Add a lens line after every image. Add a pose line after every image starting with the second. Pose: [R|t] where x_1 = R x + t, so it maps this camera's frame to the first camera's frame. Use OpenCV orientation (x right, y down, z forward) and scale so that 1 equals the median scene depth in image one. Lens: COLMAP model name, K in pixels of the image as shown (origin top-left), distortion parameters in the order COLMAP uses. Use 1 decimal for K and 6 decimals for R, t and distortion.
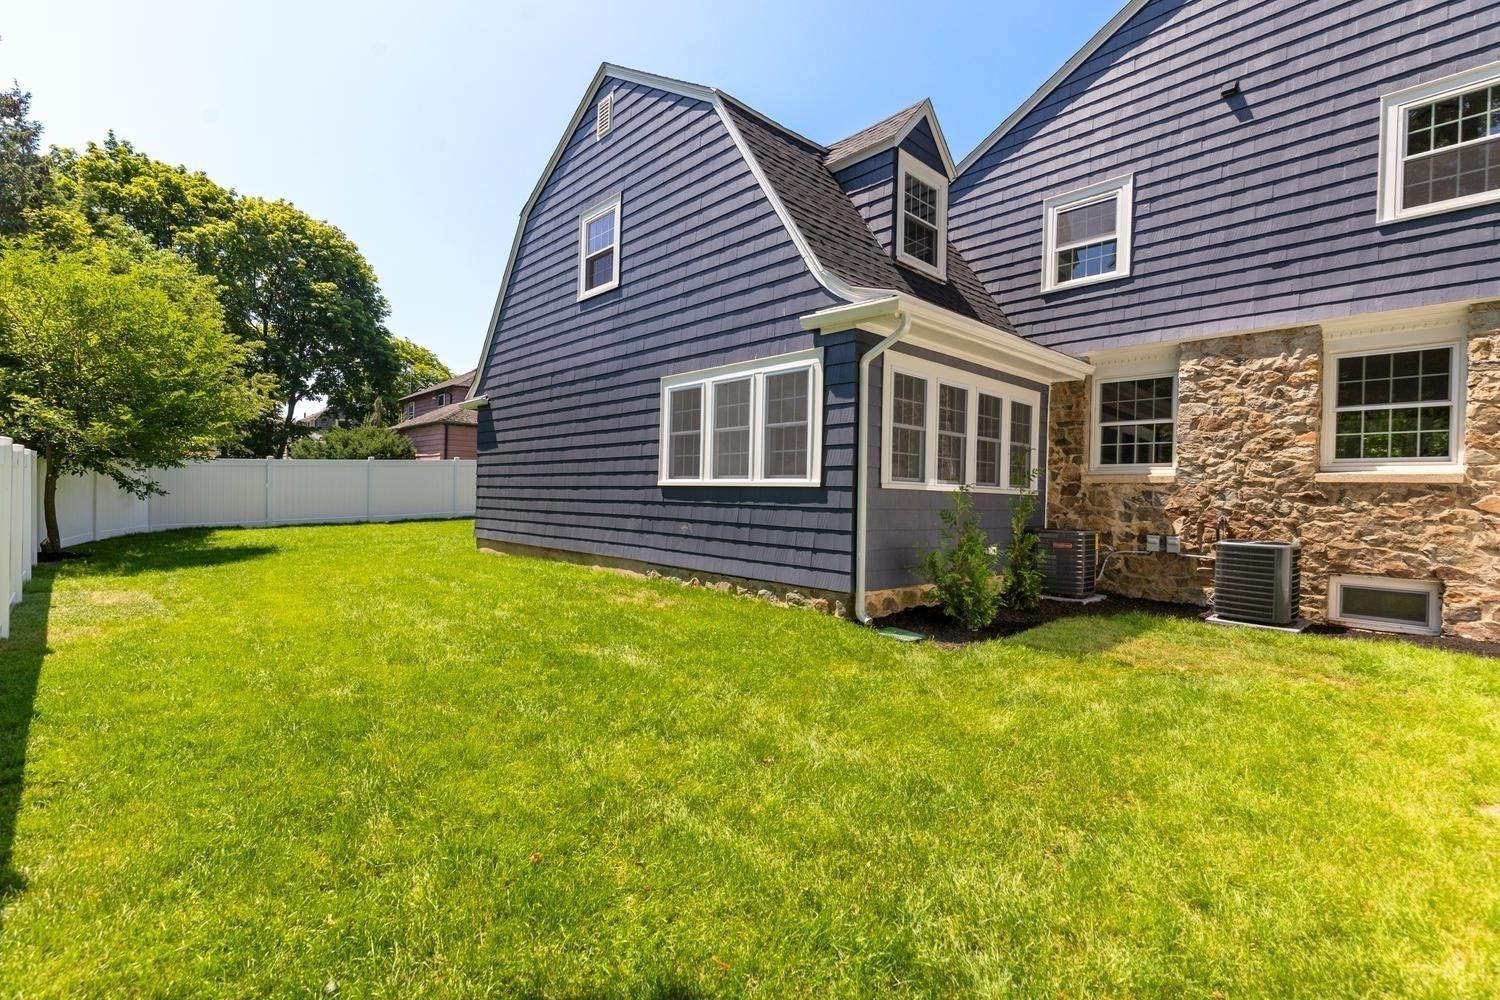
lens RADIAL K [[675.8, 0, 750.0], [0, 675.8, 500.0], [0, 0, 1]] dist [-0.001962, -0.000291]
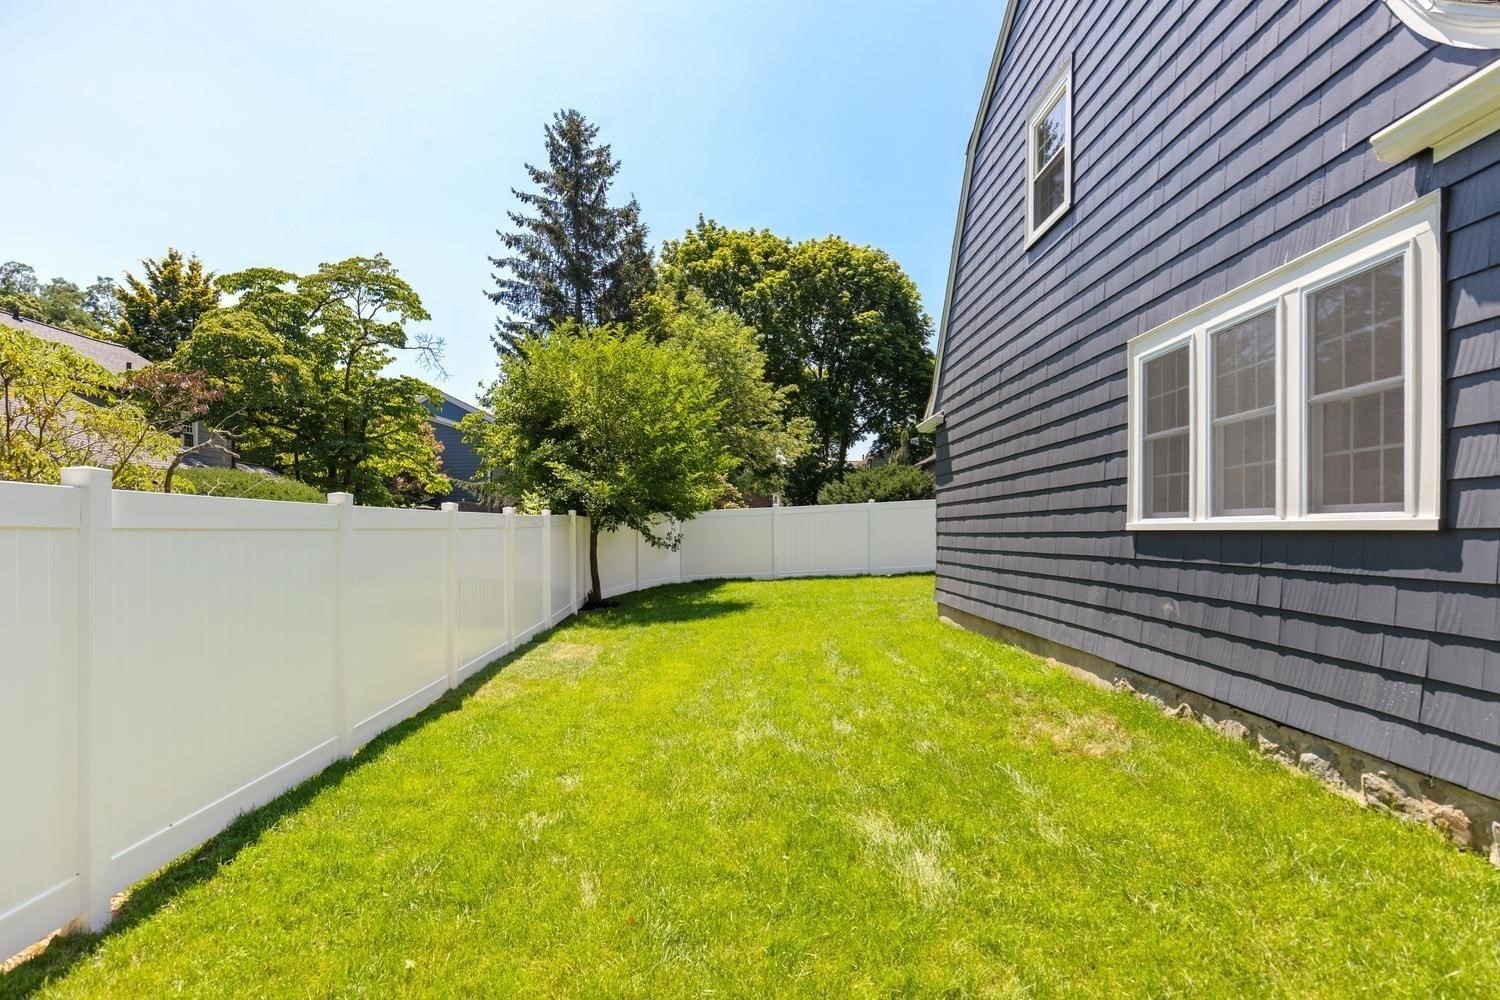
lens RADIAL K [[831.1, 0, 743.0], [0, 831.1, 532.6], [0, 0, 1]] dist [0.000715, -0.000262]
pose [[0.724225, -0.022327, -0.689202, 0.107836], [0.014296, 0.999747, -0.017364, -0.011495], [0.689416, 0.002723, 0.724361, 0.255771]]
